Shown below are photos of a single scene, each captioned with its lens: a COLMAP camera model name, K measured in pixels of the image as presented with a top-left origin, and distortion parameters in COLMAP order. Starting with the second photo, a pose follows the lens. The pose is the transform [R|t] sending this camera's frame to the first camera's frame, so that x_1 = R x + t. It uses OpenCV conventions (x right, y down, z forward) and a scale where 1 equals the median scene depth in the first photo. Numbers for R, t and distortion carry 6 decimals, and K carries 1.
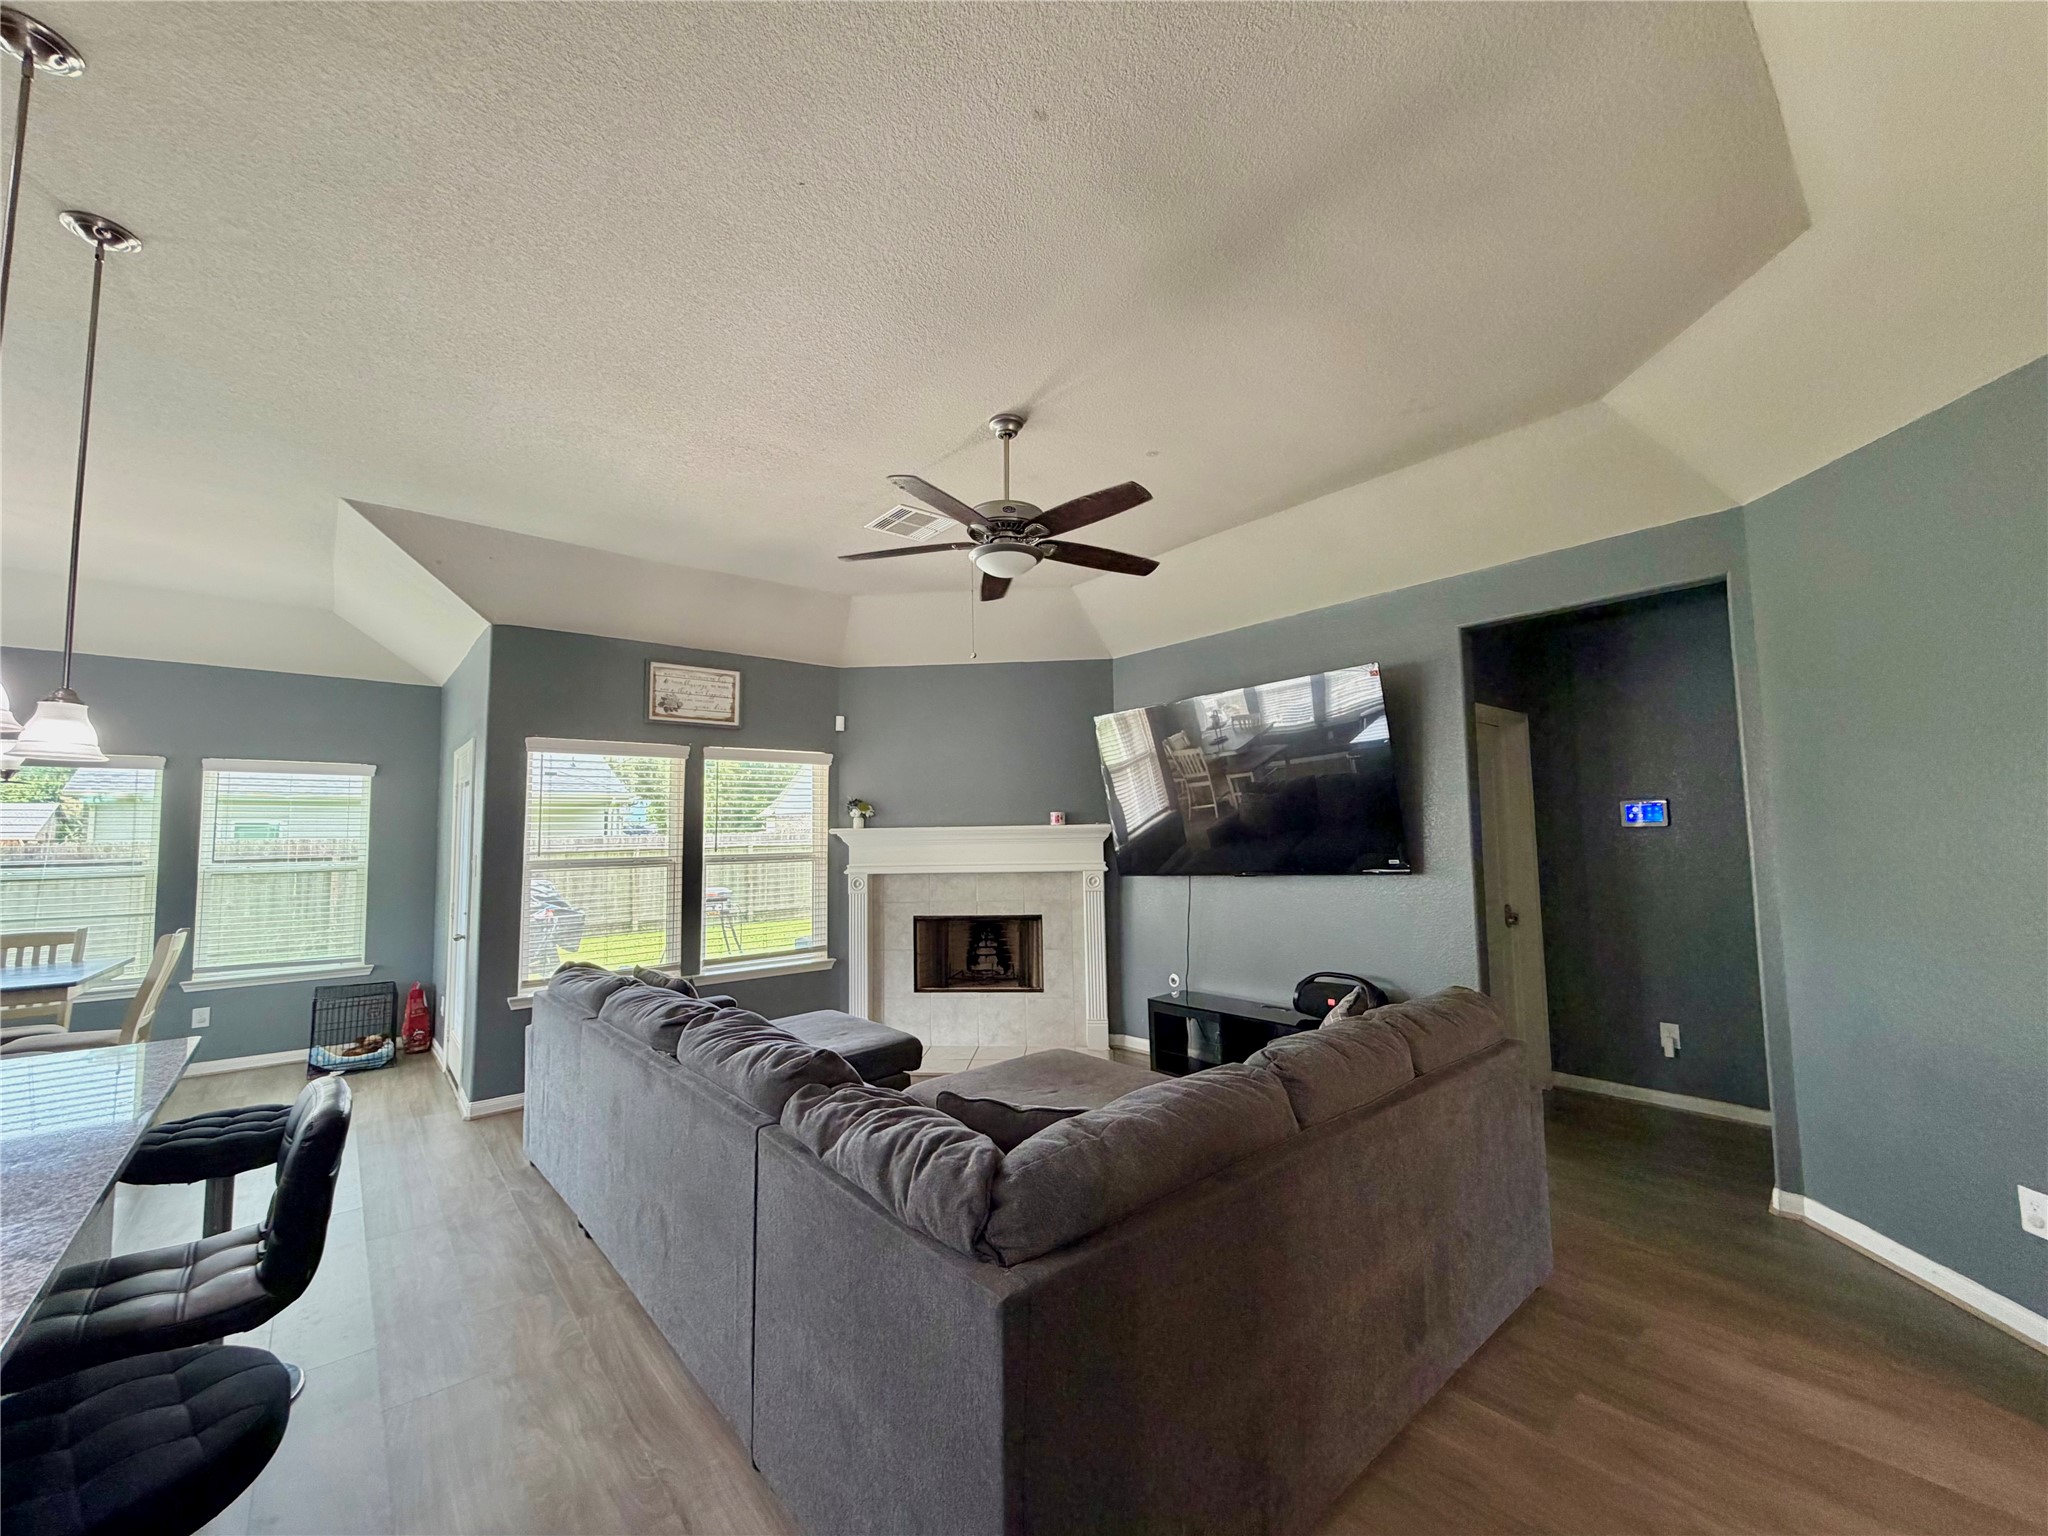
lens RADIAL K [[815.4, 0, 1017.8], [0, 815.4, 775.0], [0, 0, 1]] dist [0.001806, -0.000138]
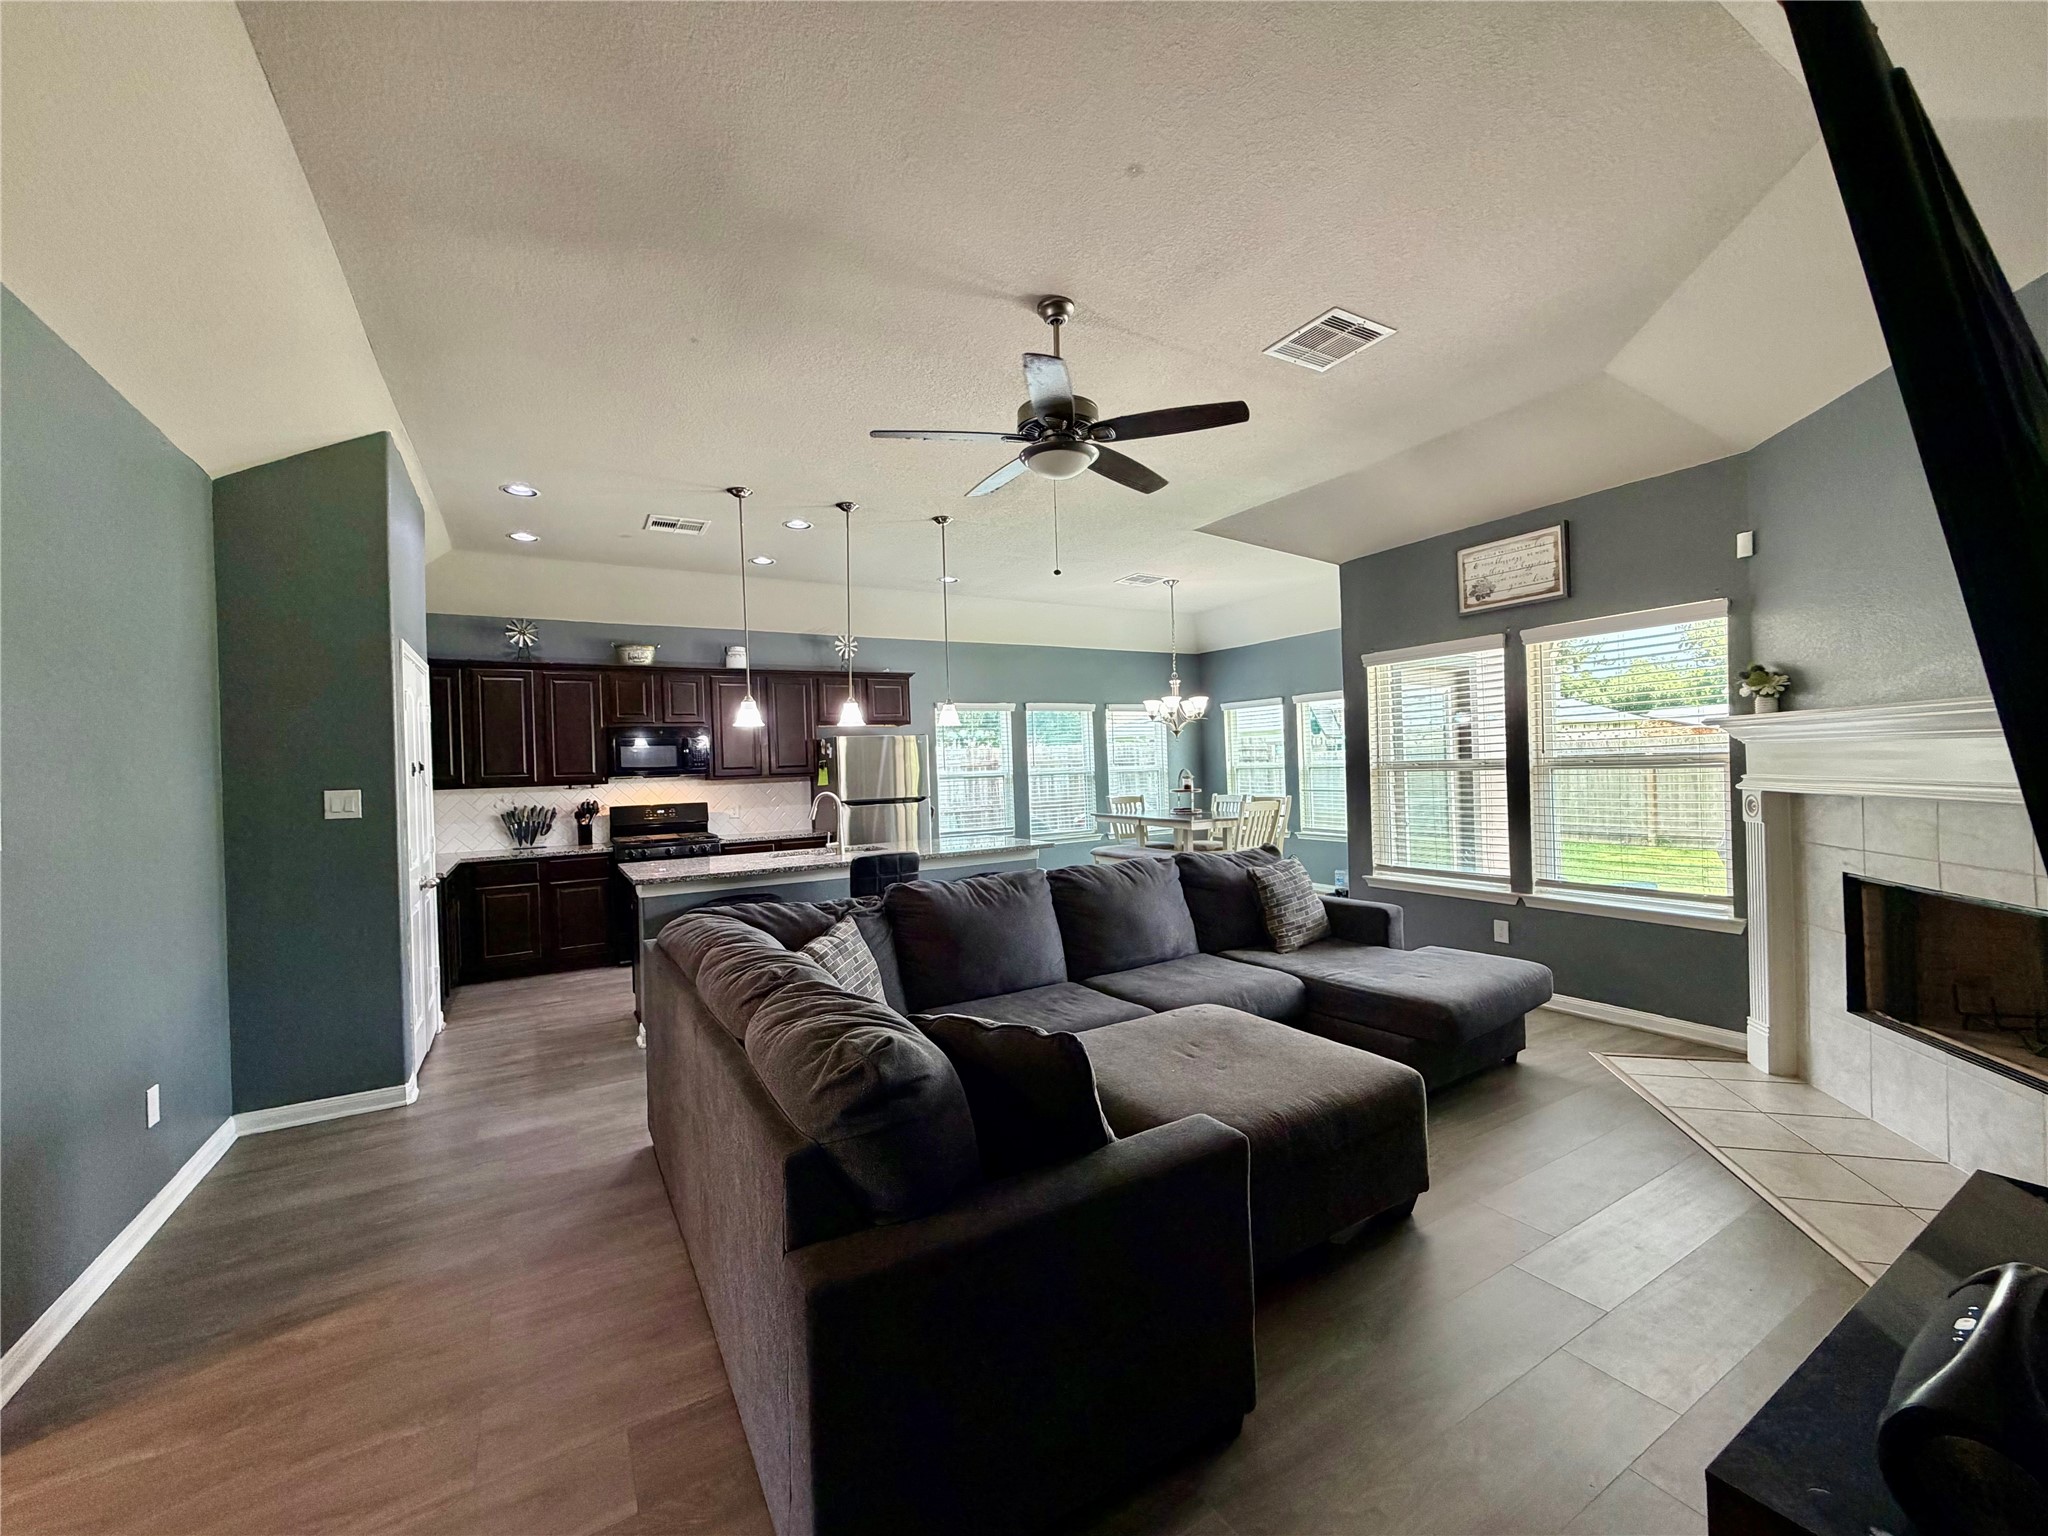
lens RADIAL K [[815.4, 0, 1019.5], [0, 815.4, 762.5], [0, 0, 1]] dist [0.001806, -0.000138]
pose [[-0.164393, 0.019433, -0.986204, 0.541229], [0.106120, 0.994351, 0.001904, 0.045117], [0.980670, -0.104343, -0.165526, 0.613026]]
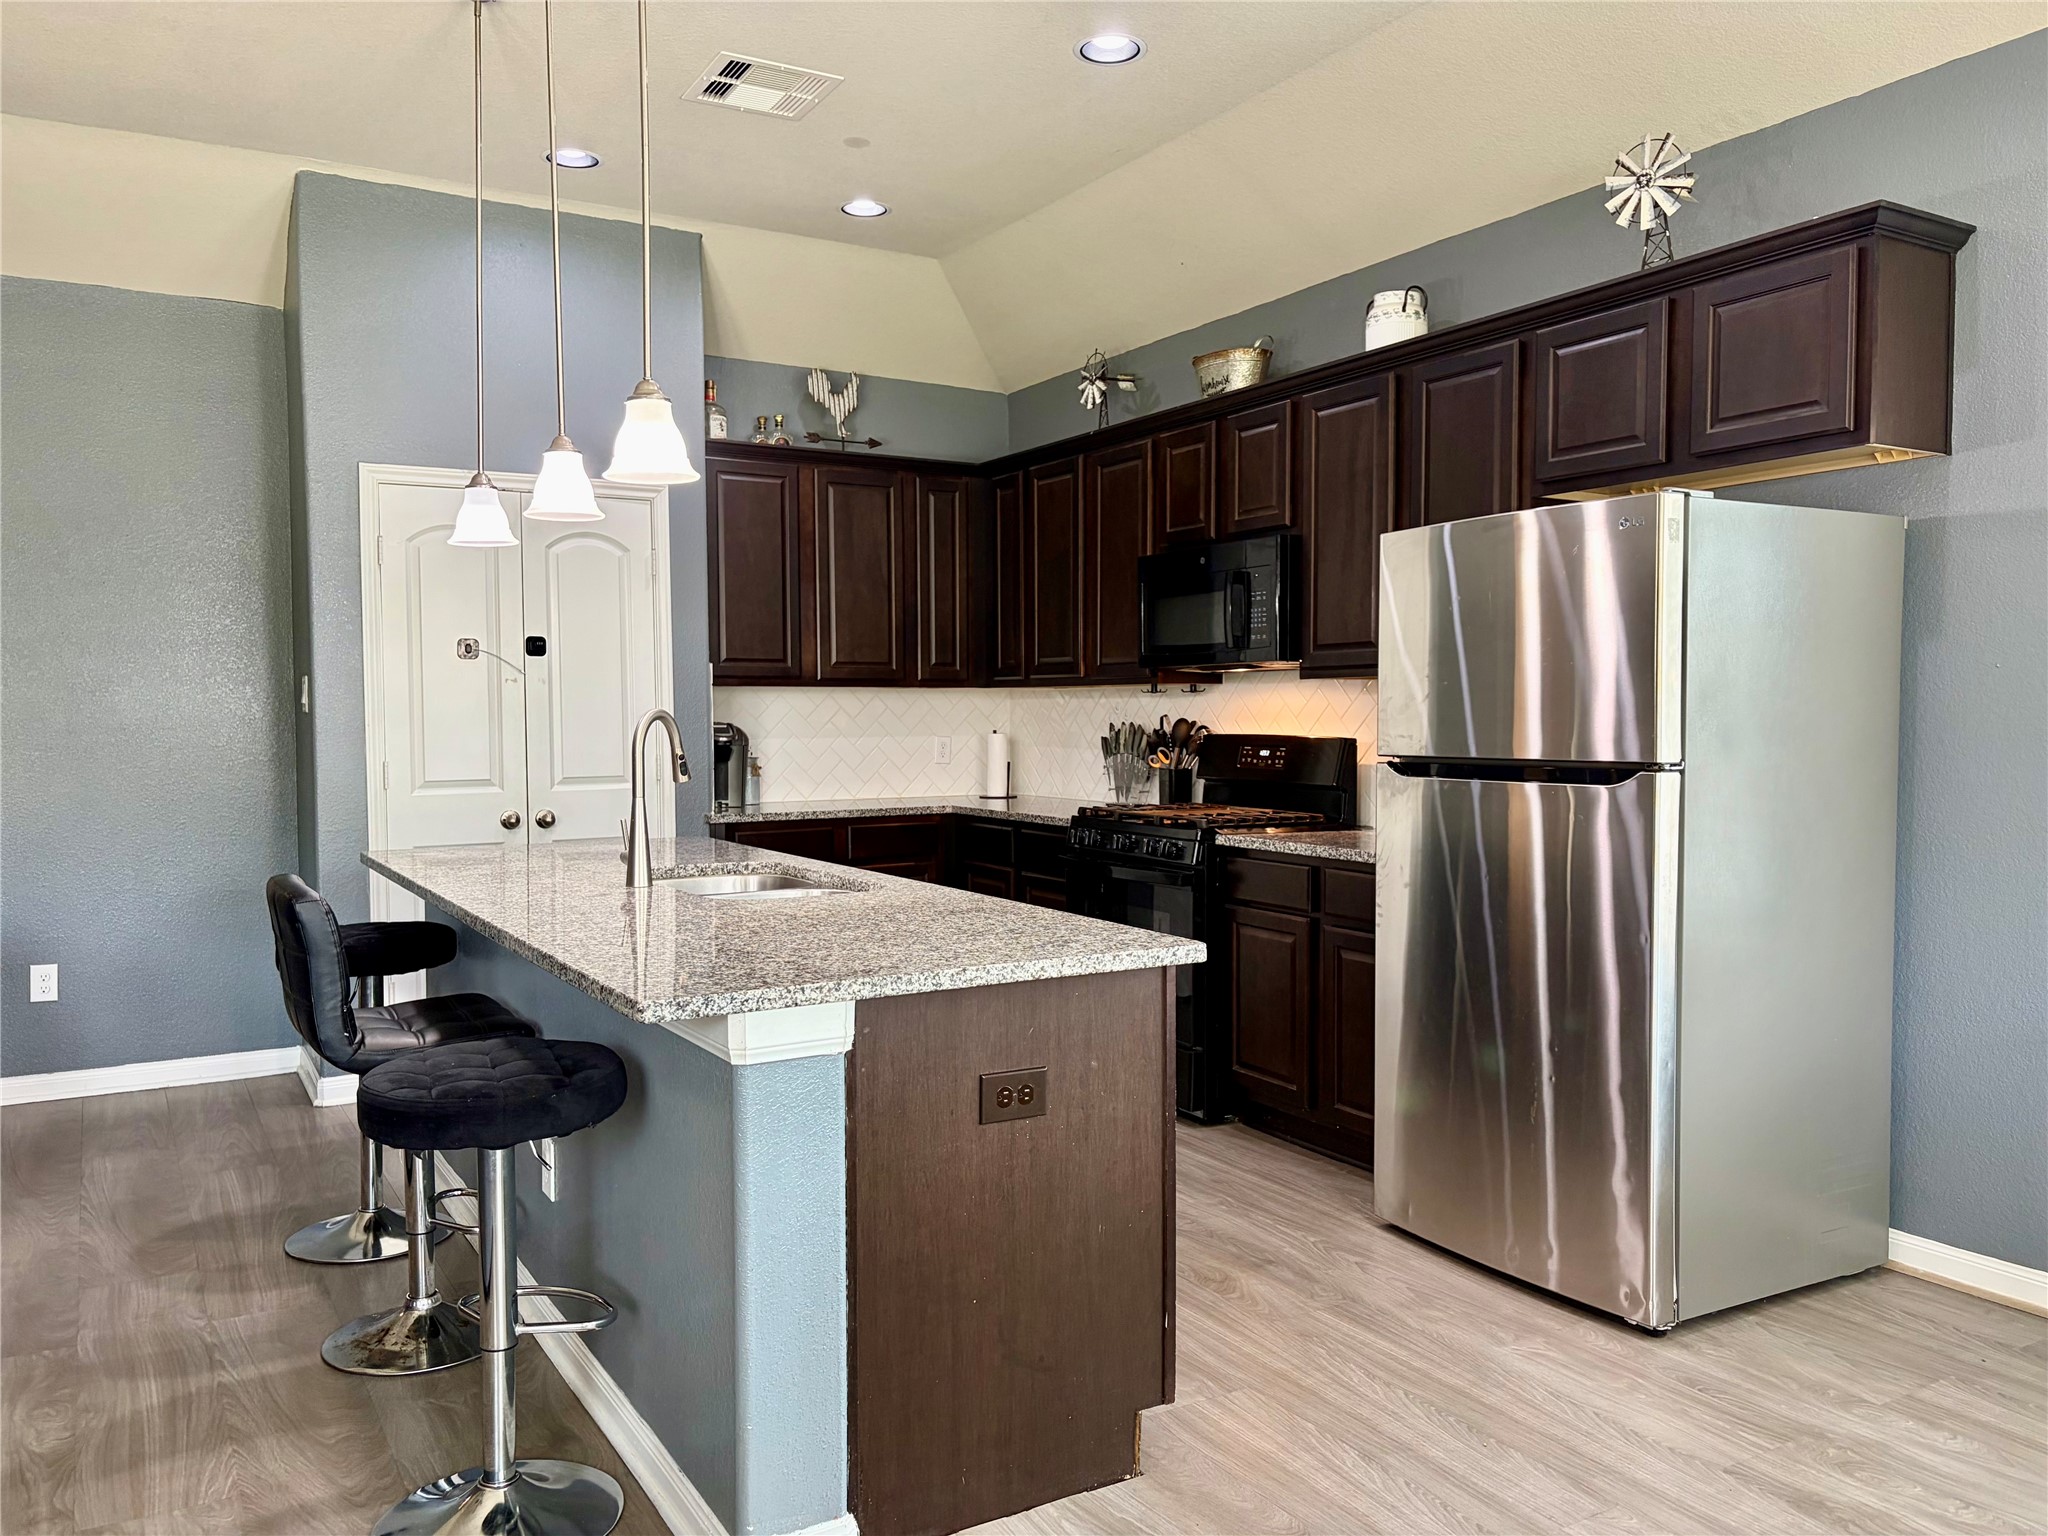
lens RADIAL K [[1550.3, 0, 1022.2], [0, 1550.3, 768.1], [0, 0, 1]] dist [0.053445, -0.053198]
pose [[-0.986307, 0.014128, 0.164313, -0.643785], [0.008553, 0.999365, -0.034588, 0.107961], [-0.164697, -0.032709, -0.985802, 0.857212]]
